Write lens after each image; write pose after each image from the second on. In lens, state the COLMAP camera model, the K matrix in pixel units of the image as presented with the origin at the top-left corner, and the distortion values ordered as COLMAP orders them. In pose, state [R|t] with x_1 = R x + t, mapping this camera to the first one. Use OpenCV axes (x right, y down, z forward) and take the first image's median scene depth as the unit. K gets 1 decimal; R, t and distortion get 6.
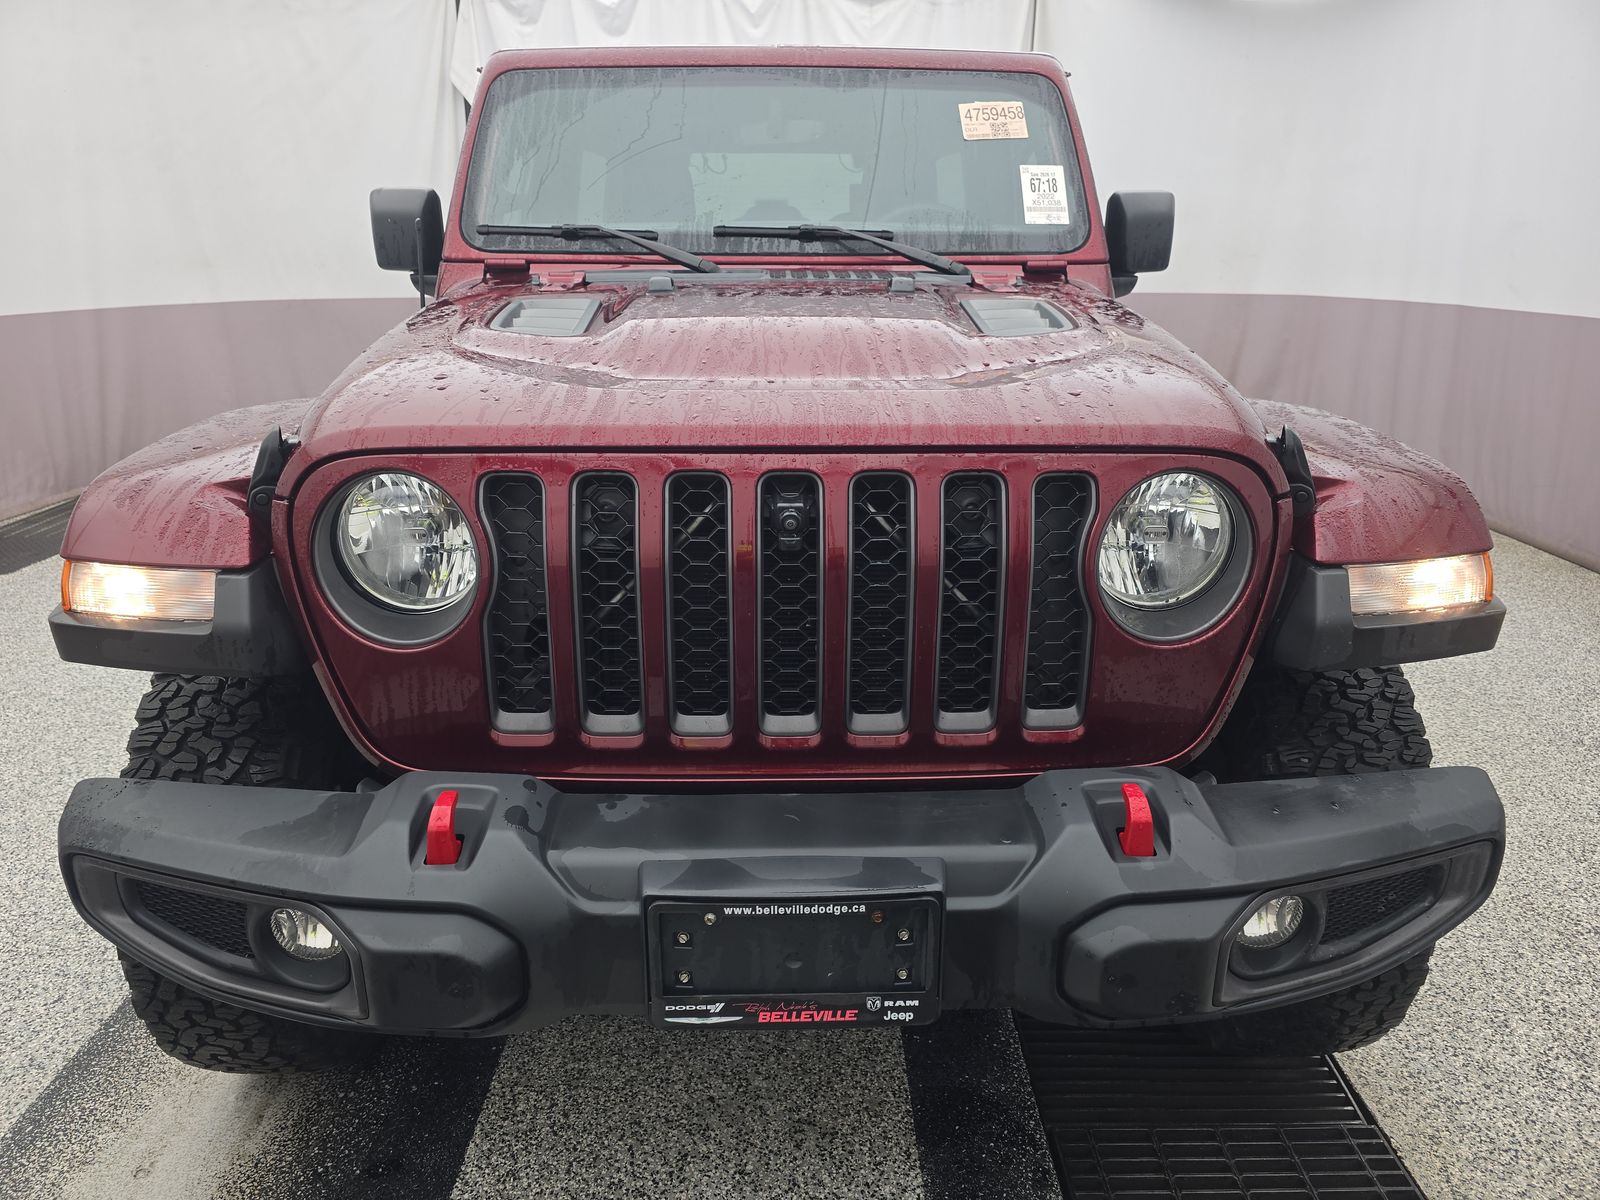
lens RADIAL K [[947.3, 0, 800.0], [0, 947.3, 600.0], [0, 0, 1]] dist [0.034578, -0.023238]
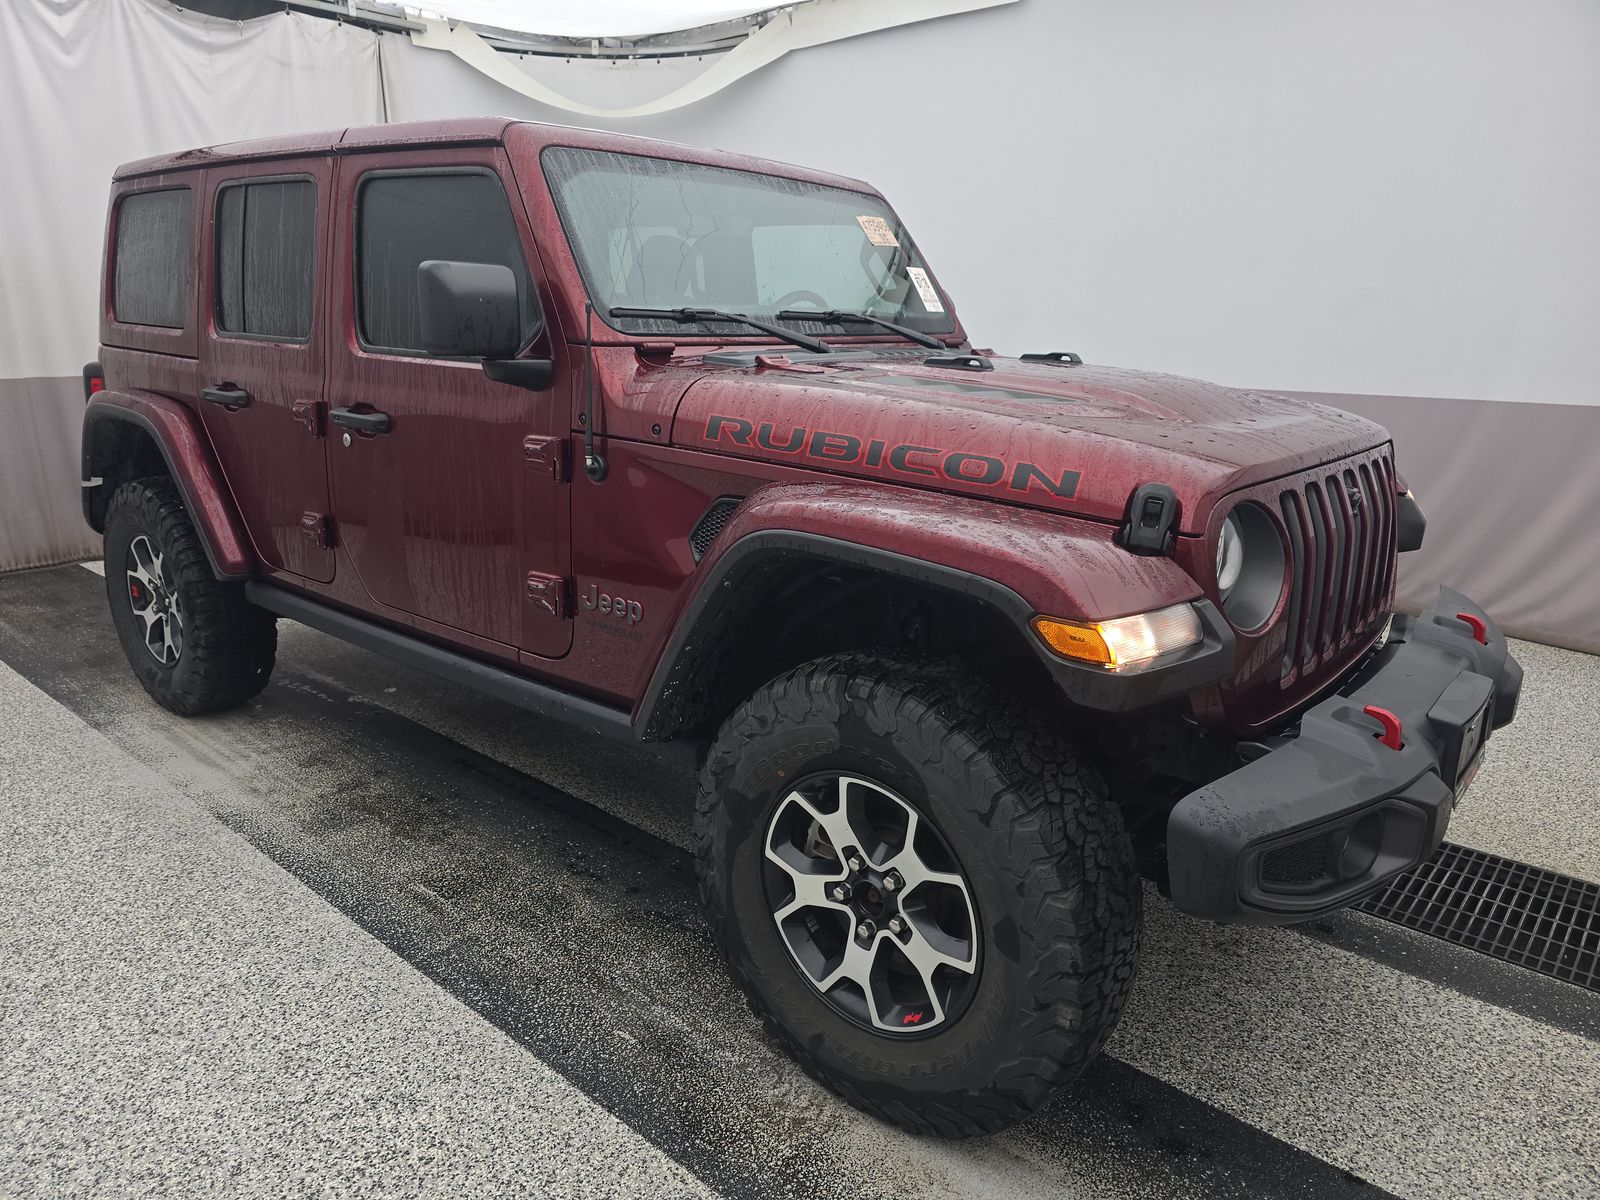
lens RADIAL K [[1081.8, 0, 796.0], [0, 1081.8, 601.0], [0, 0, 1]] dist [0.039575, -0.040814]
pose [[0.667157, -0.182438, 0.722231, -1.000935], [0.261305, 0.965253, 0.002448, -0.070529], [-0.697582, 0.187089, 0.691648, 0.191495]]
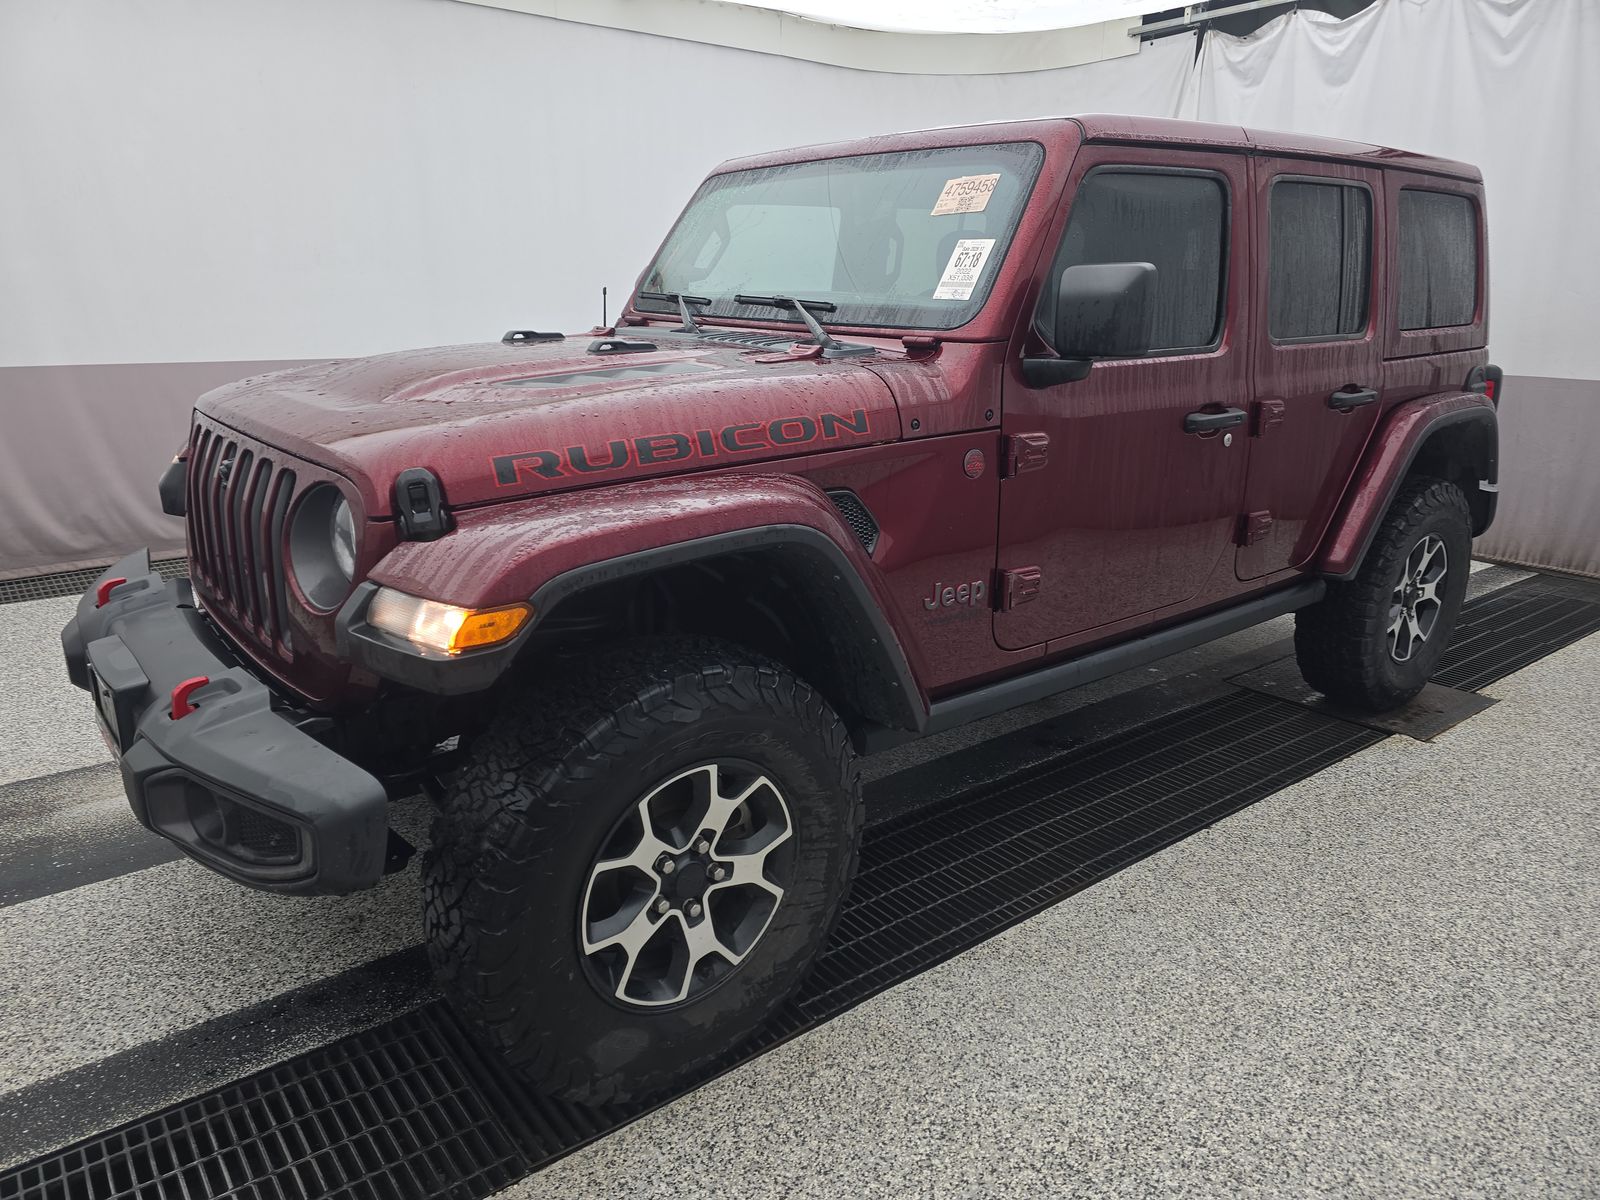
lens RADIAL K [[1081.8, 0, 796.0], [0, 1081.8, 601.0], [0, 0, 1]] dist [0.039575, -0.040814]
pose [[0.605297, 0.233437, -0.761001, 1.050771], [-0.306542, 0.950657, 0.047792, -0.117947], [0.734607, 0.204350, 0.646988, 0.260374]]
